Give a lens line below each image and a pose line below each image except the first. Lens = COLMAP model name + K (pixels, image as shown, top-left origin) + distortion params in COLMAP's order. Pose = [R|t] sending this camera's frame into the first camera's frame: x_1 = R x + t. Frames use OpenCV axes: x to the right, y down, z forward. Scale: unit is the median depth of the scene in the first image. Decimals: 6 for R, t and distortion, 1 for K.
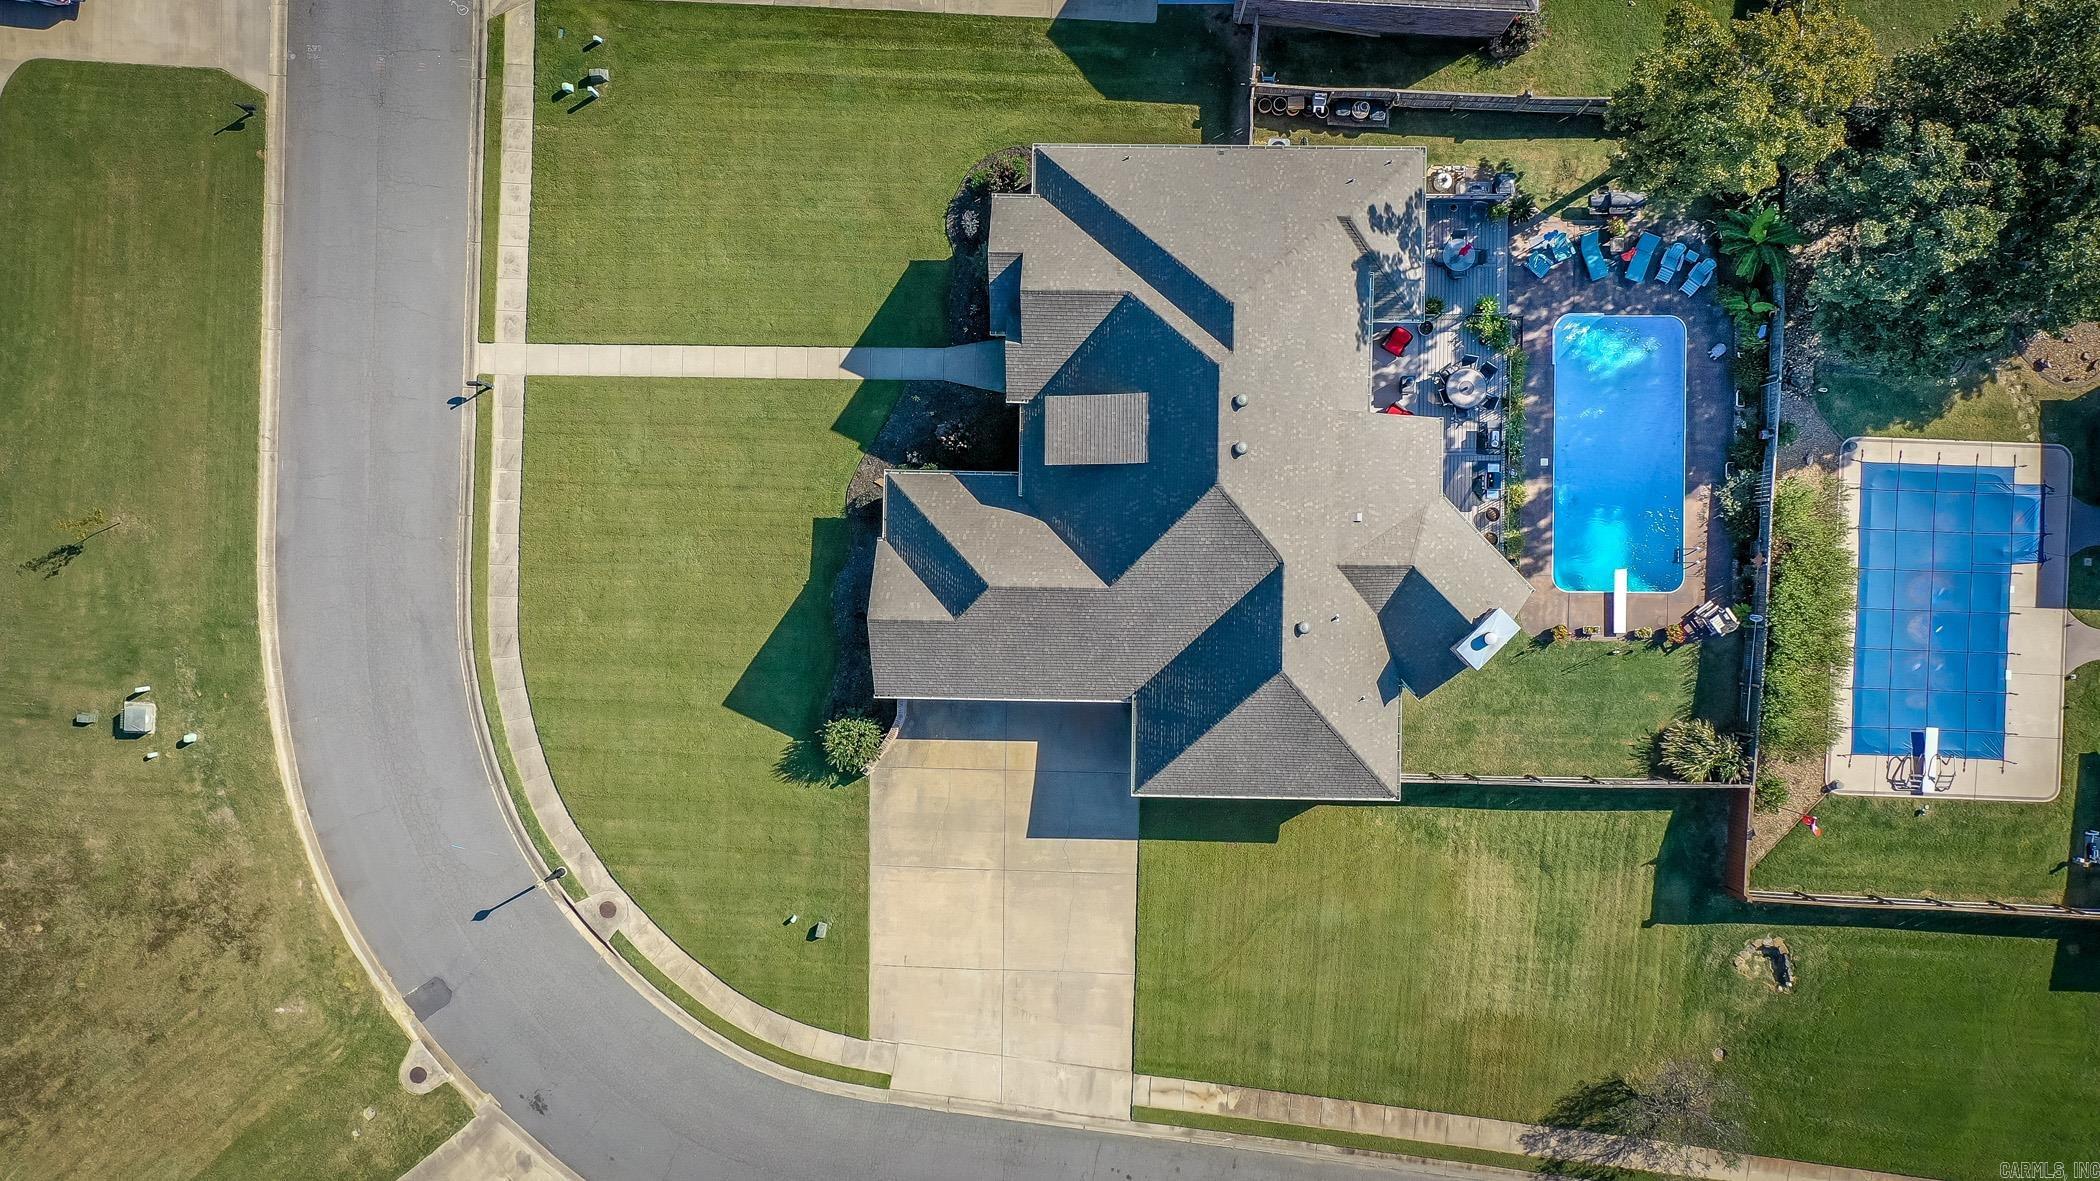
lens RADIAL K [[1709.1, 0, 1076.1], [0, 1709.1, 603.1], [0, 0, 1]] dist [0.044613, -0.007014]
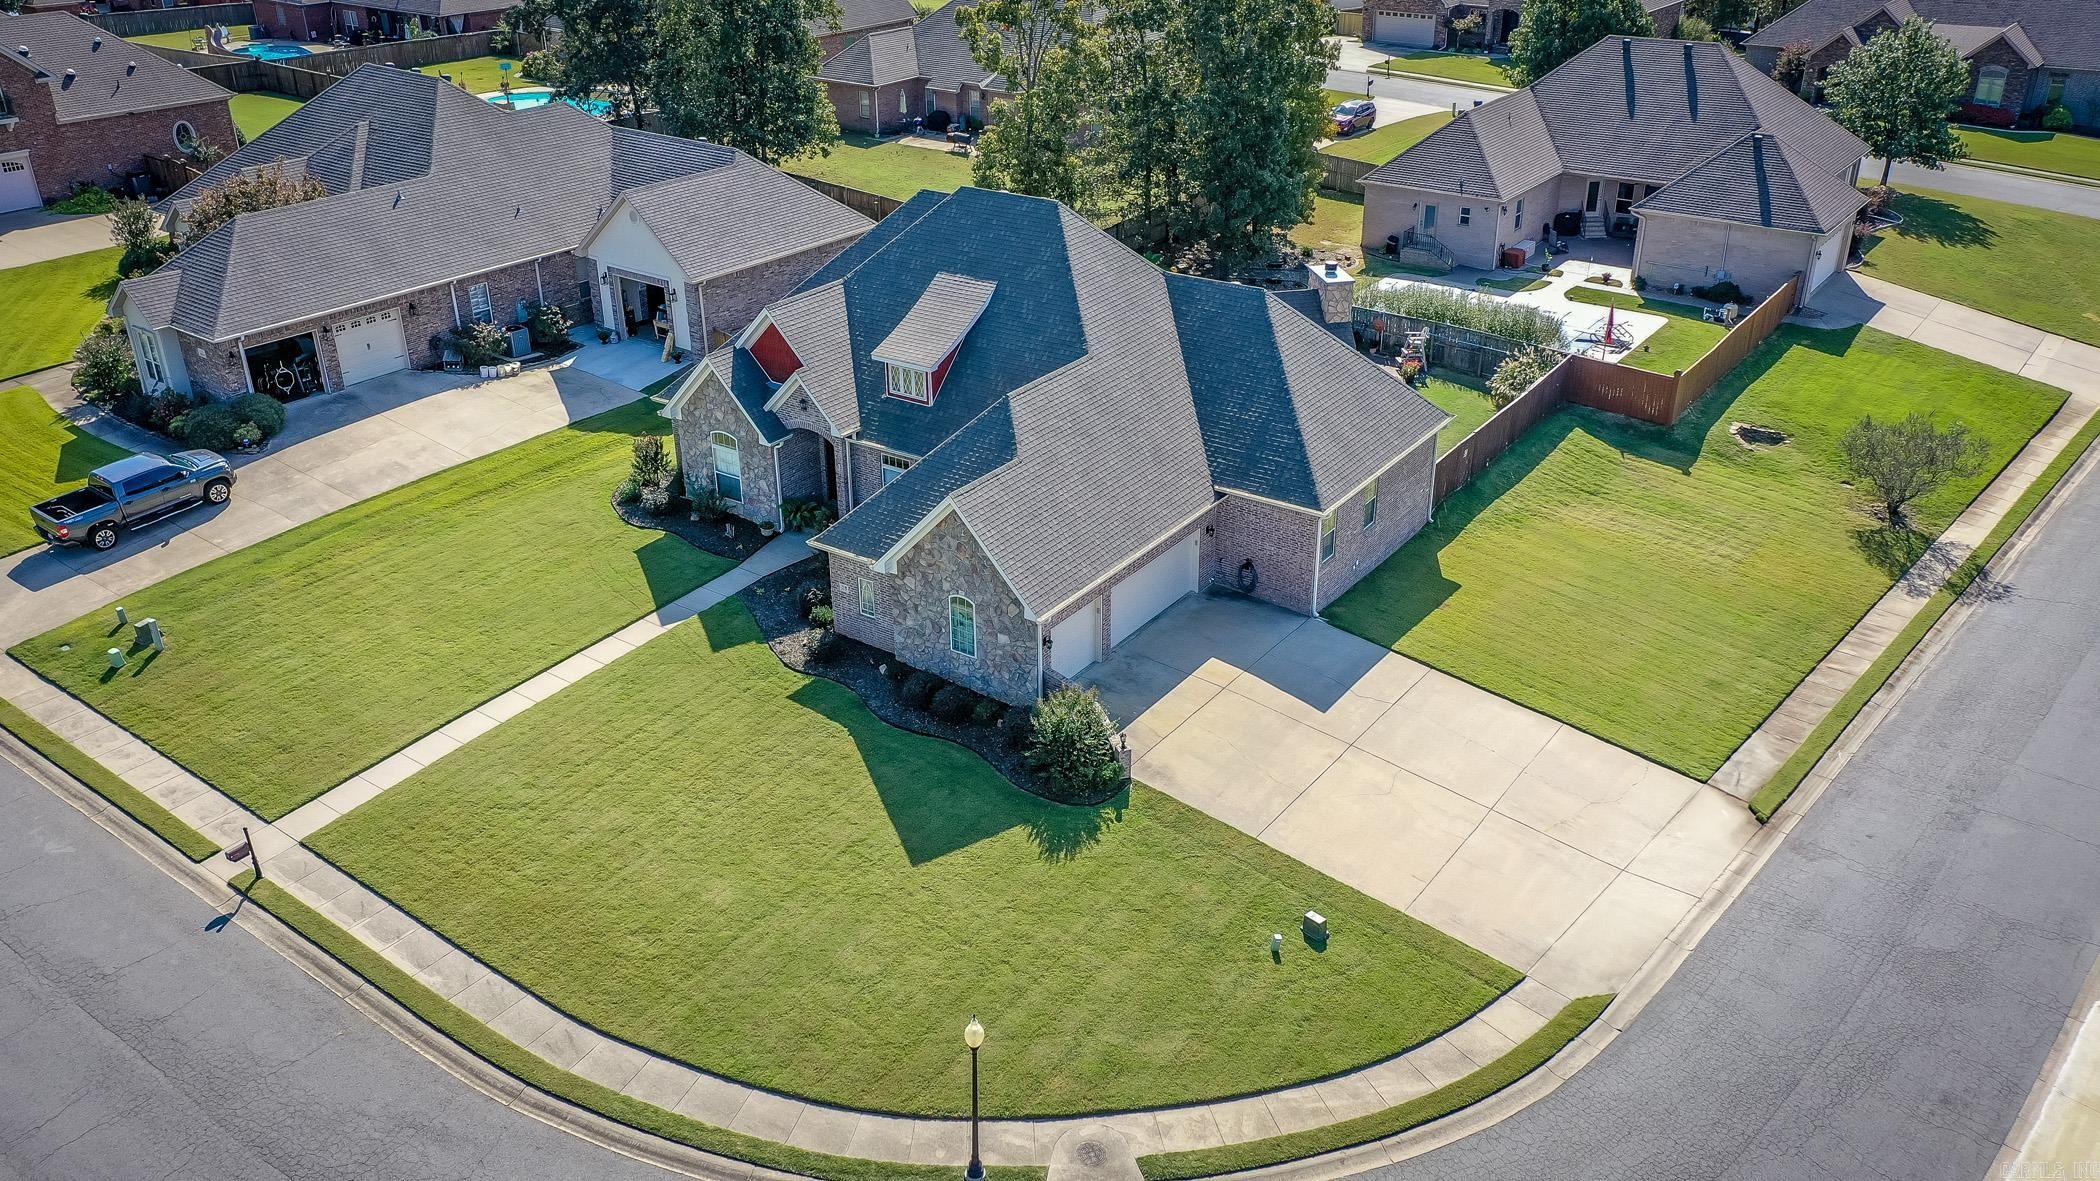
lens RADIAL K [[1709.1, 0, 1076.1], [0, 1709.1, 603.1], [0, 0, 1]] dist [0.044613, -0.007014]
pose [[0.545468, -0.359565, 0.757085, -0.623596], [0.838114, 0.228068, -0.495530, 0.403715], [0.005508, 0.904819, 0.425760, 0.671084]]
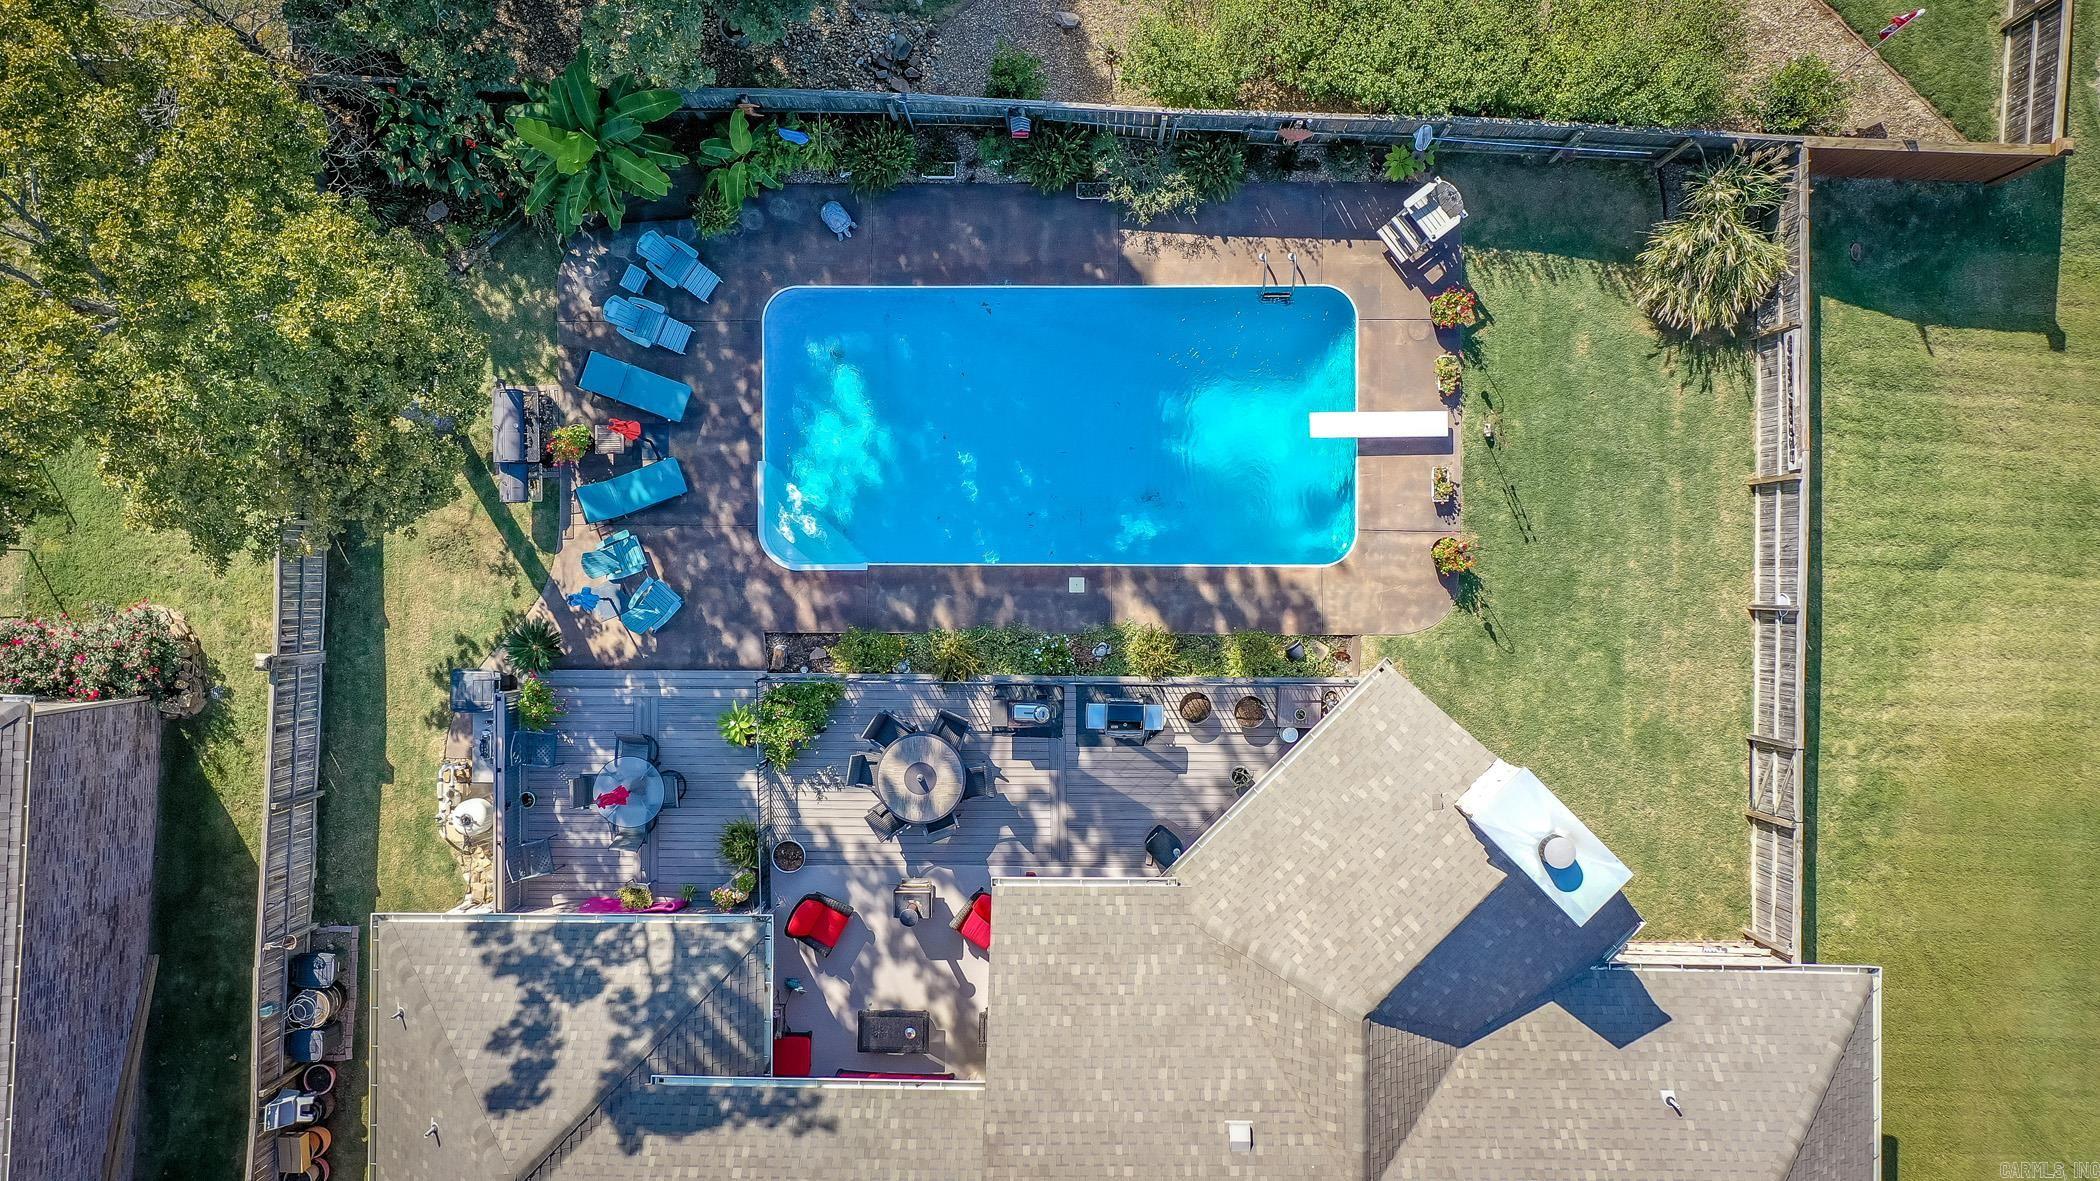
lens RADIAL K [[1709.1, 0, 1076.1], [0, 1709.1, 603.1], [0, 0, 1]] dist [0.044613, -0.007014]
pose [[-0.006771, -0.999967, 0.004378, 0.266682], [0.999864, -0.006836, -0.015007, -0.075538], [0.015036, 0.004276, 0.999878, 0.537387]]
